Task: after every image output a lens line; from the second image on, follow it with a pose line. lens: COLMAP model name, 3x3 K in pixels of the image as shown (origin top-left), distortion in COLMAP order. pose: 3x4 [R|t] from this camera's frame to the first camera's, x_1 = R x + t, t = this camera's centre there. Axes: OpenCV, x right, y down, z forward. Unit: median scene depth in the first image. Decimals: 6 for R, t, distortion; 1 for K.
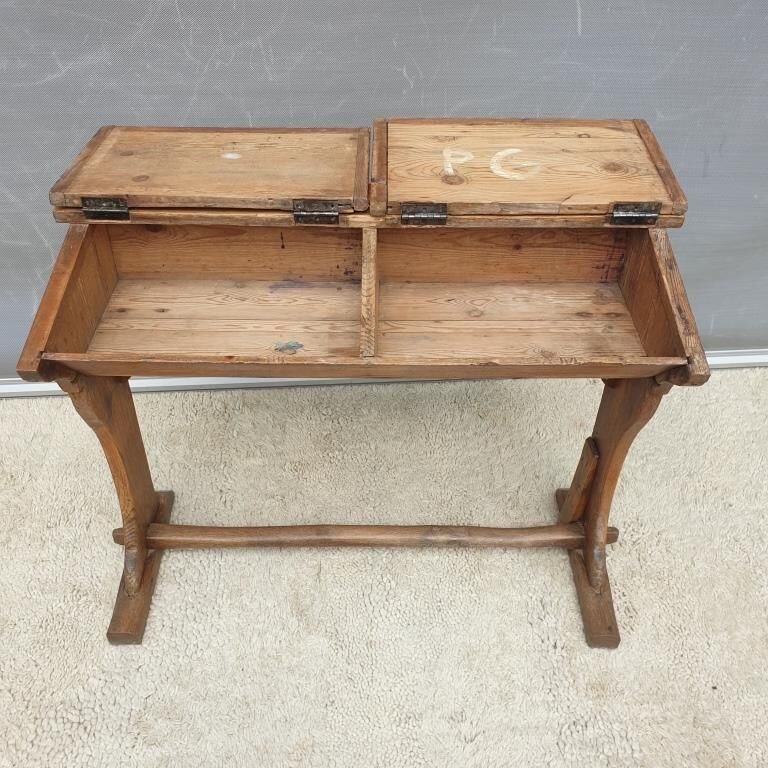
lens RADIAL K [[792.2, 0, 385.8], [0, 792.2, 386.3], [0, 0, 1]] dist [0.002204, 0.000000]
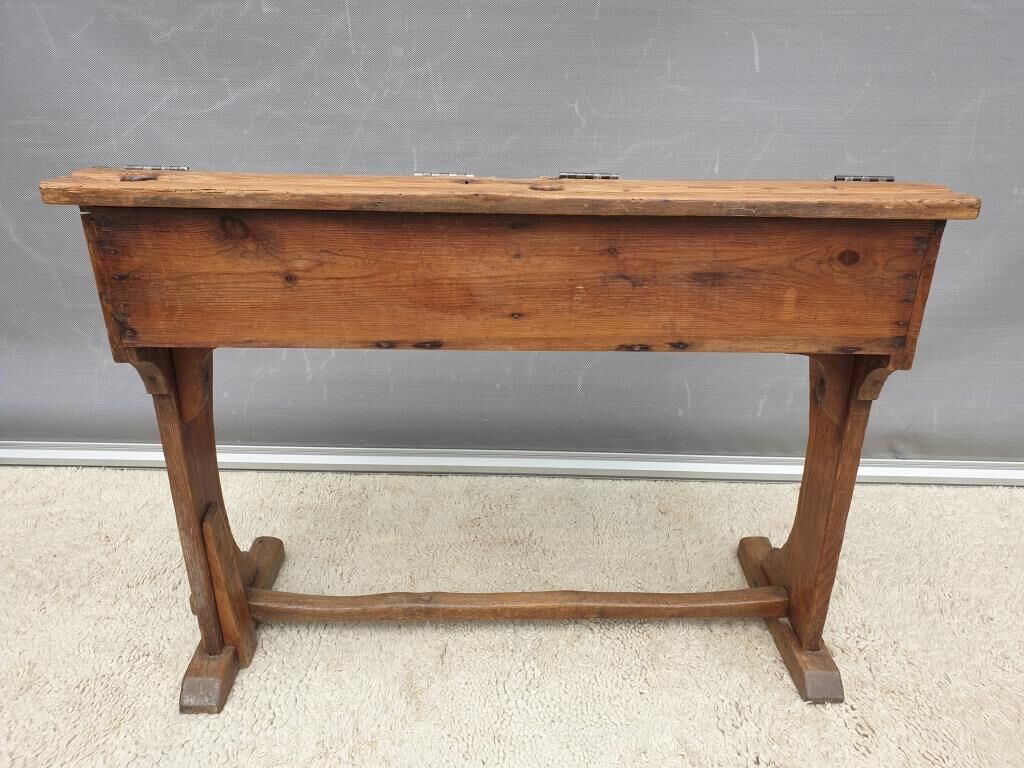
lens RADIAL K [[797.3, 0, 519.7], [0, 797.3, 391.4], [0, 0, 1]] dist [-0.026577, 0.058984]
pose [[0.995318, 0.034302, -0.090357, 0.053544], [-0.063031, 0.939107, -0.337795, 0.263809], [0.073268, 0.341909, 0.936873, 0.199502]]
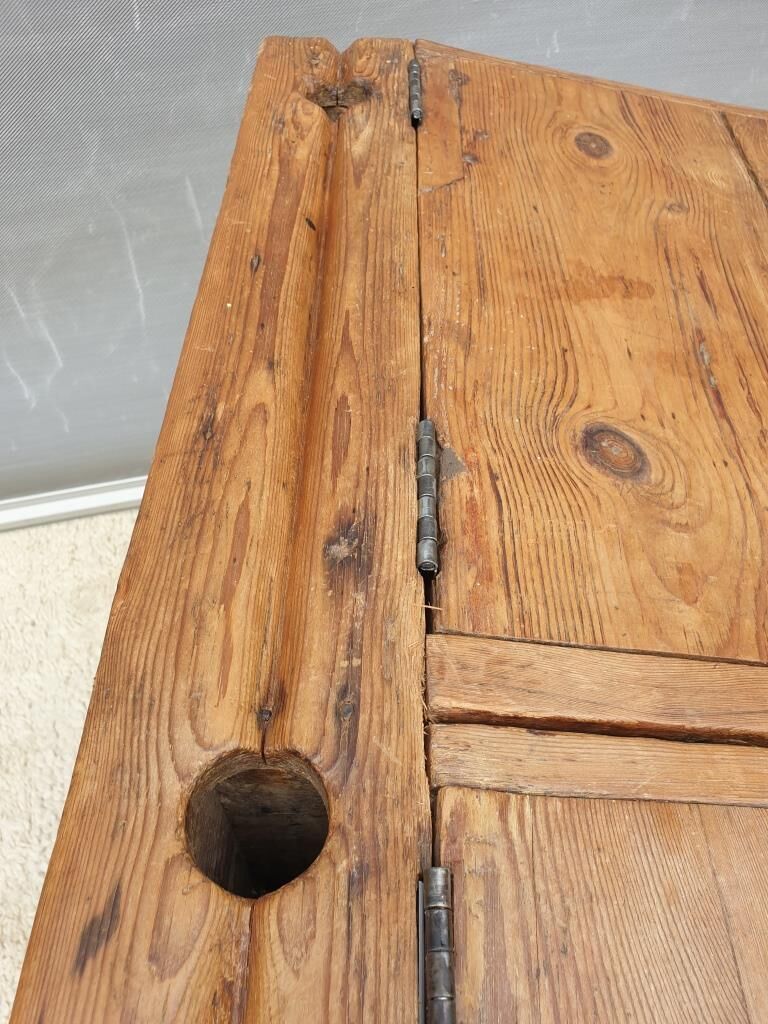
lens RADIAL K [[797.3, 0, 374.5], [0, 797.3, 530.5], [0, 0, 1]] dist [-0.026577, 0.058984]
pose [[0.987564, -0.133626, 0.082831, -0.111080], [0.121075, 0.982508, 0.141490, -0.052902], [-0.100289, -0.129702, 0.986468, 0.460278]]
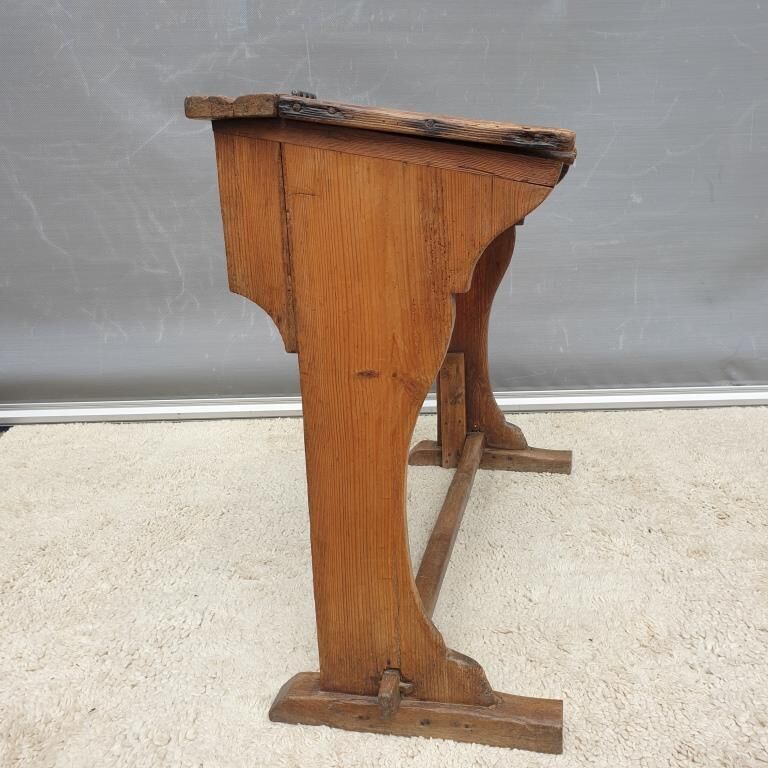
lens RADIAL K [[792.2, 0, 397.5], [0, 792.2, 407.3], [0, 0, 1]] dist [0.002204, 0.000000]
pose [[0.998455, -0.020144, -0.051783, -0.046435], [-0.005273, 0.893413, -0.449205, 0.621492], [0.055312, 0.448784, 0.891927, 0.025625]]
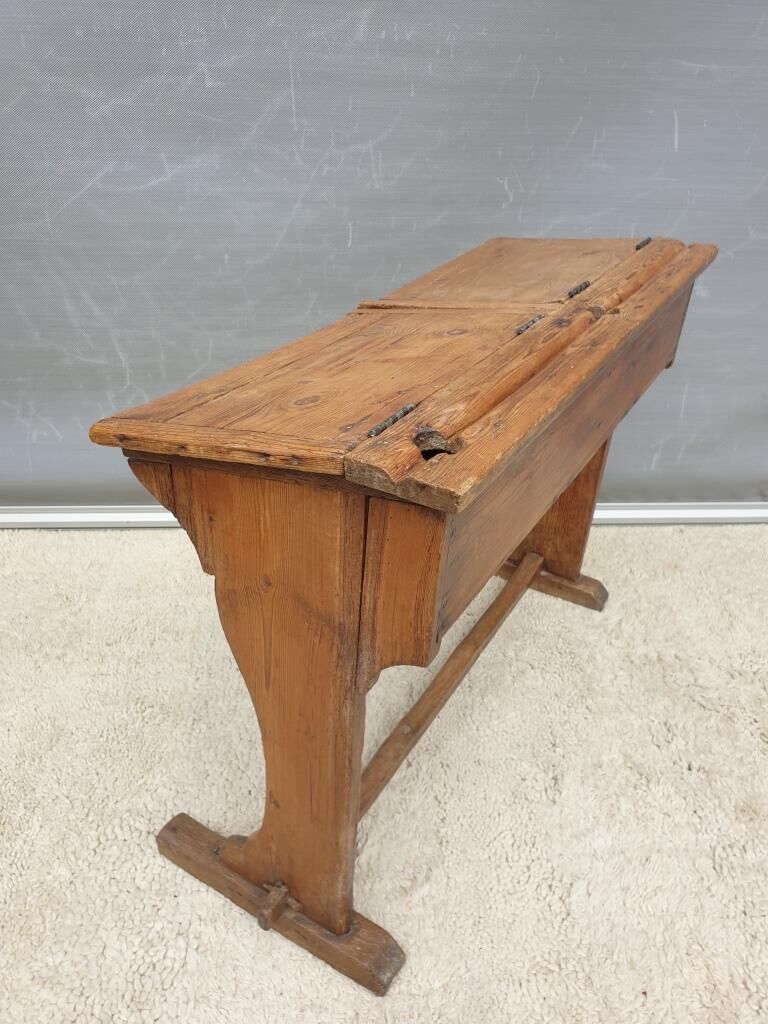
lens RADIAL K [[797.3, 0, 378.3], [0, 797.3, 519.3], [0, 0, 1]] dist [-0.026577, 0.058984]
pose [[0.999806, 0.019295, 0.004044, -0.135037], [-0.018071, 0.978974, -0.203184, 0.237255], [-0.007880, 0.203072, 0.979132, 0.087158]]
